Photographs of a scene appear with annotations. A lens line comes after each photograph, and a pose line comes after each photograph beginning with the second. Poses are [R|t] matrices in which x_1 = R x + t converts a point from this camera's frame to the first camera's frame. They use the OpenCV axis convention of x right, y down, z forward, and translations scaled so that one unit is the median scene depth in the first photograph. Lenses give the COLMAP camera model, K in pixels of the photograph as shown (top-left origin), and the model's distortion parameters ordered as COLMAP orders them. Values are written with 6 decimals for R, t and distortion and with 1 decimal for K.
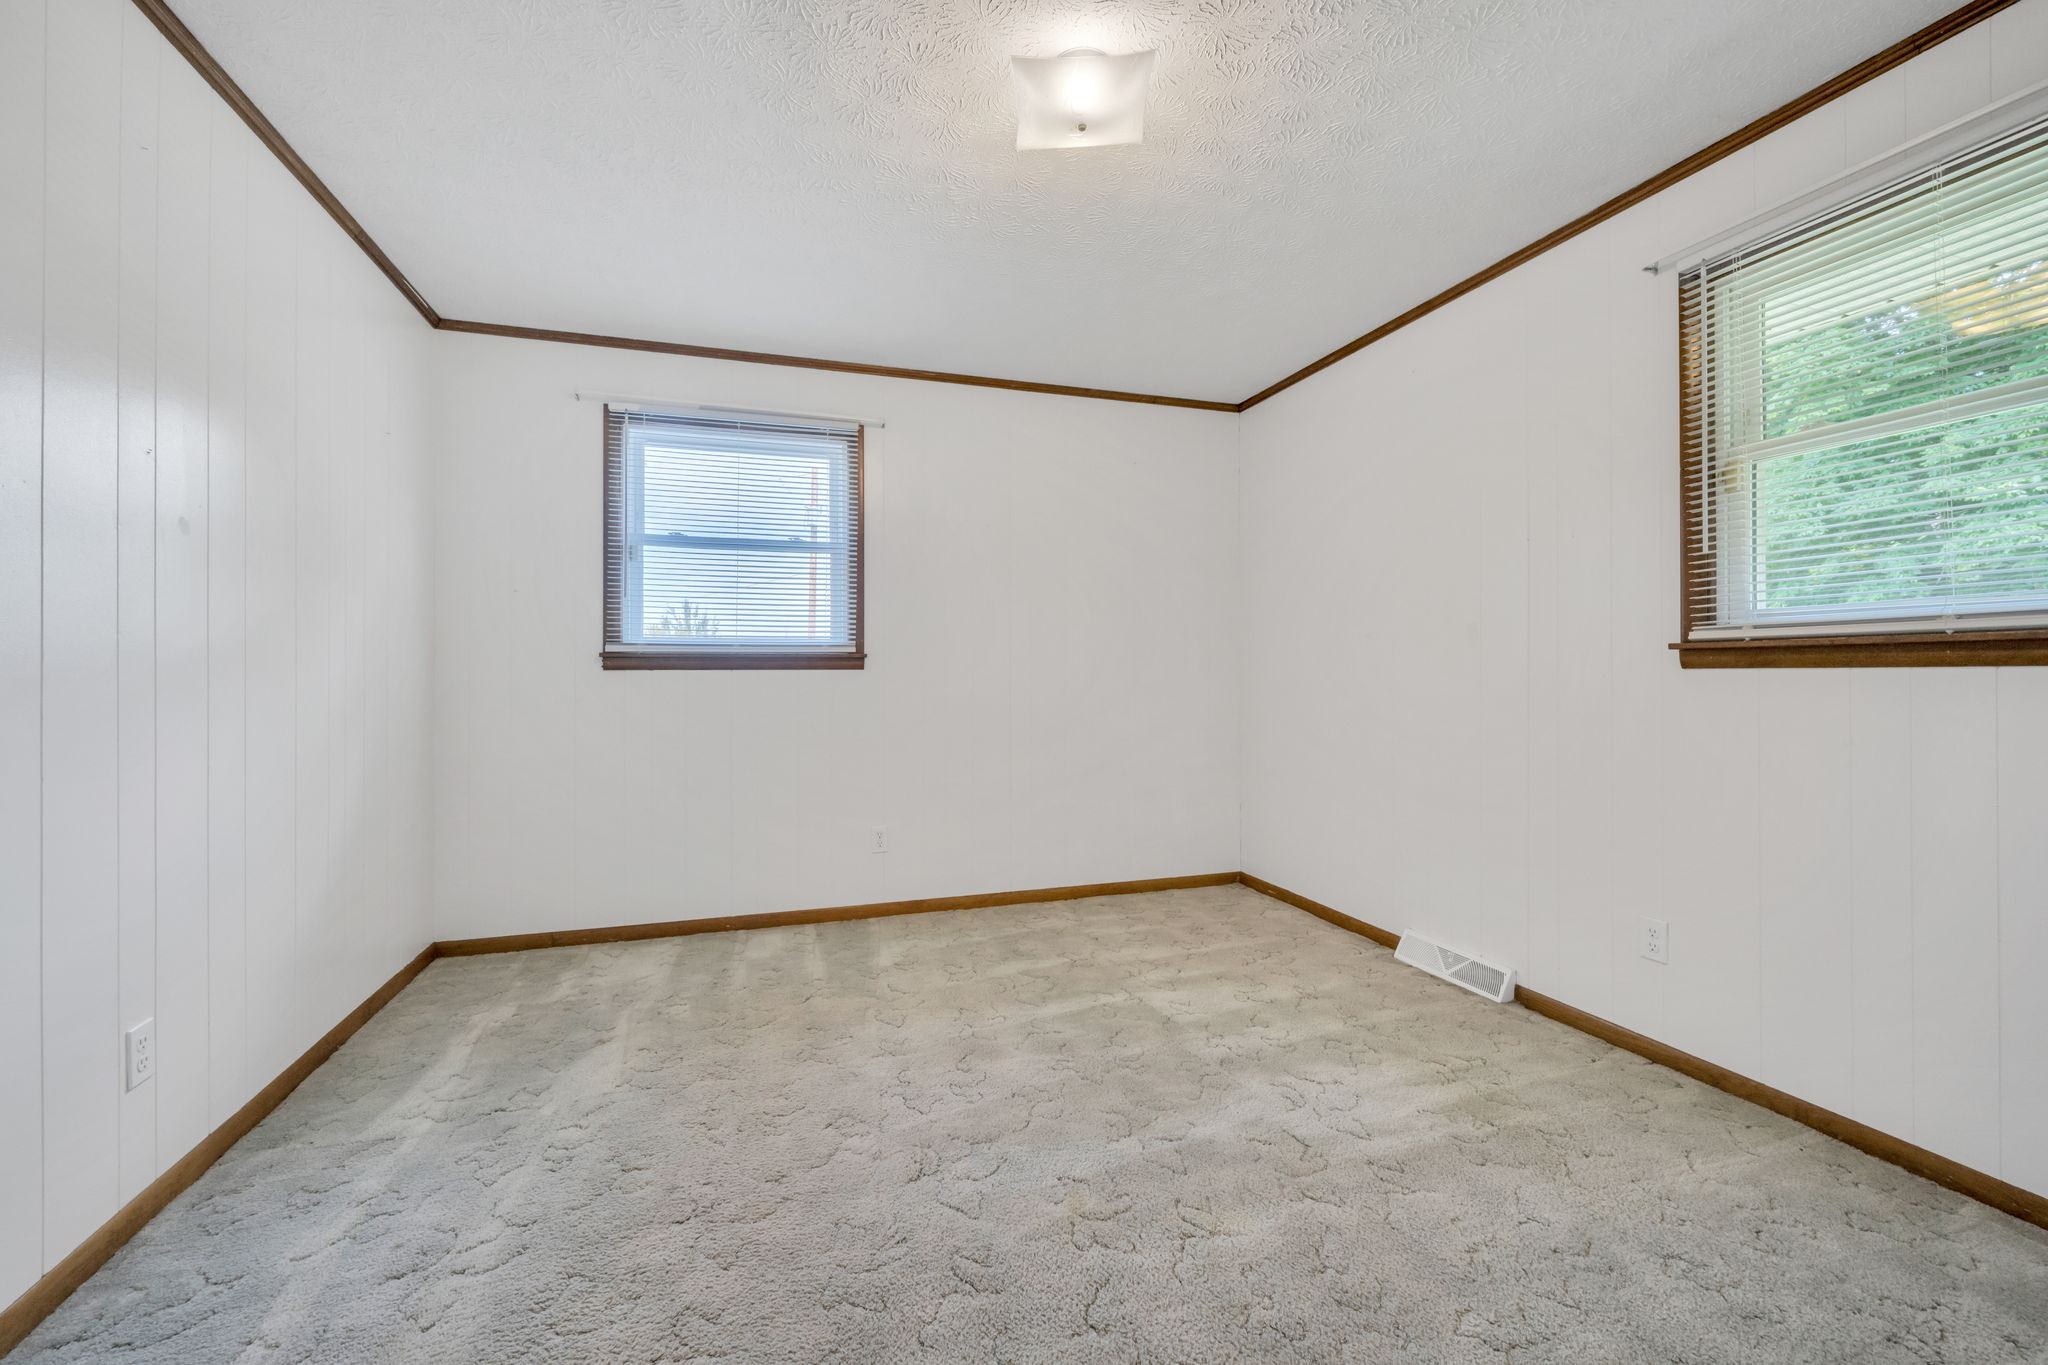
lens RADIAL K [[818.4, 0, 997.3], [0, 818.4, 679.8], [0, 0, 1]] dist [-0.000180, 0.000197]
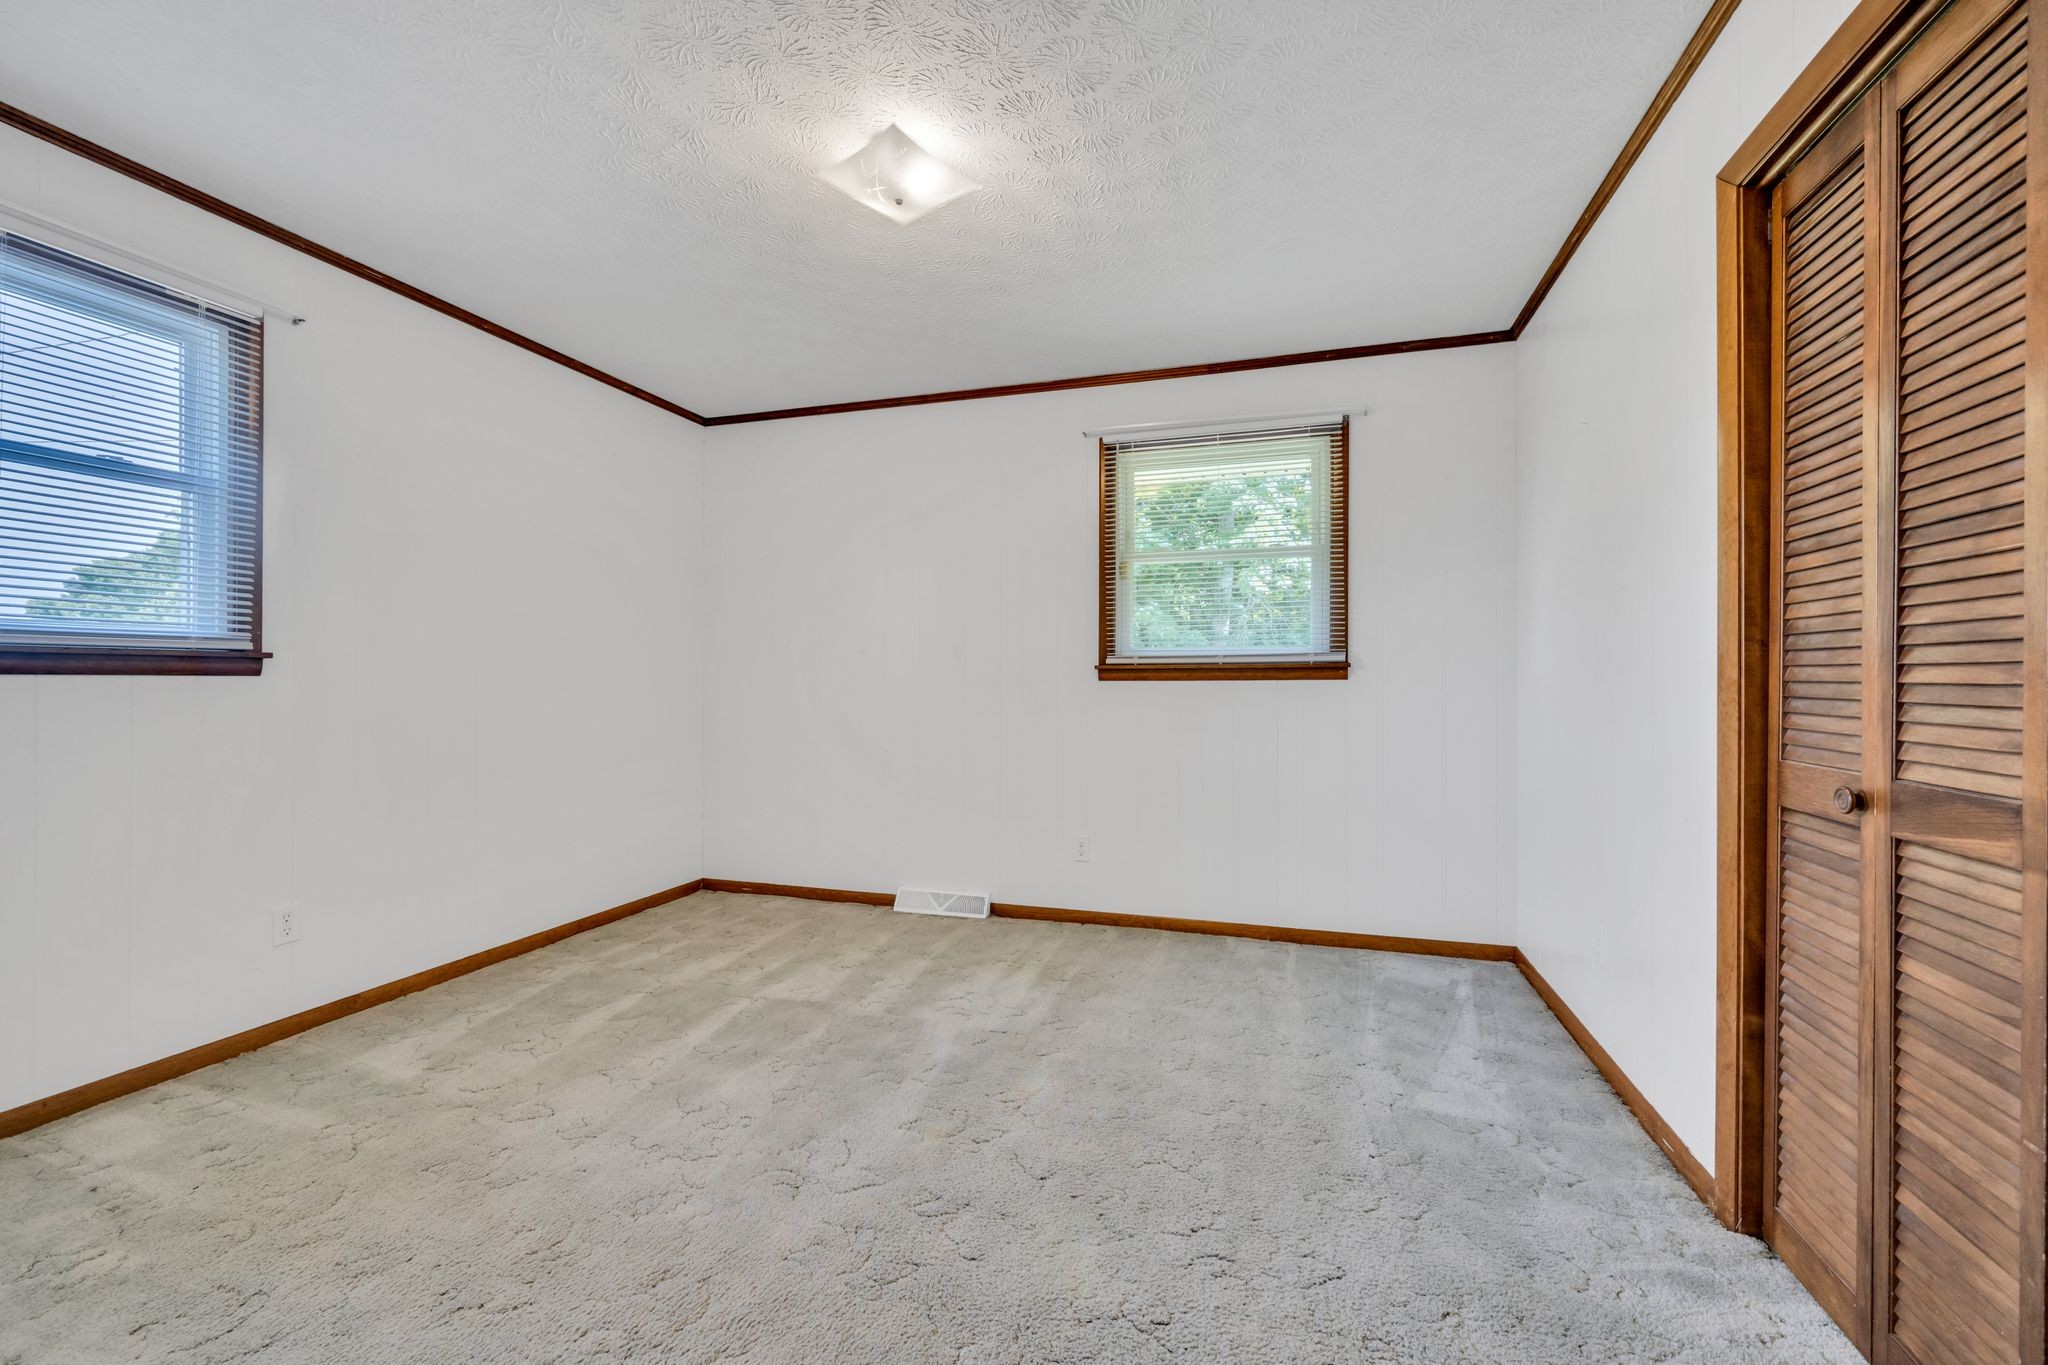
lens RADIAL K [[832.8, 0, 1023.7], [0, 832.8, 696.1], [0, 0, 1]] dist [-0.000654, -0.000103]
pose [[0.566867, -0.010853, 0.823738, -0.511476], [0.004584, 0.999939, 0.010020, -0.000069], [-0.823797, -0.001904, 0.566882, 0.135917]]
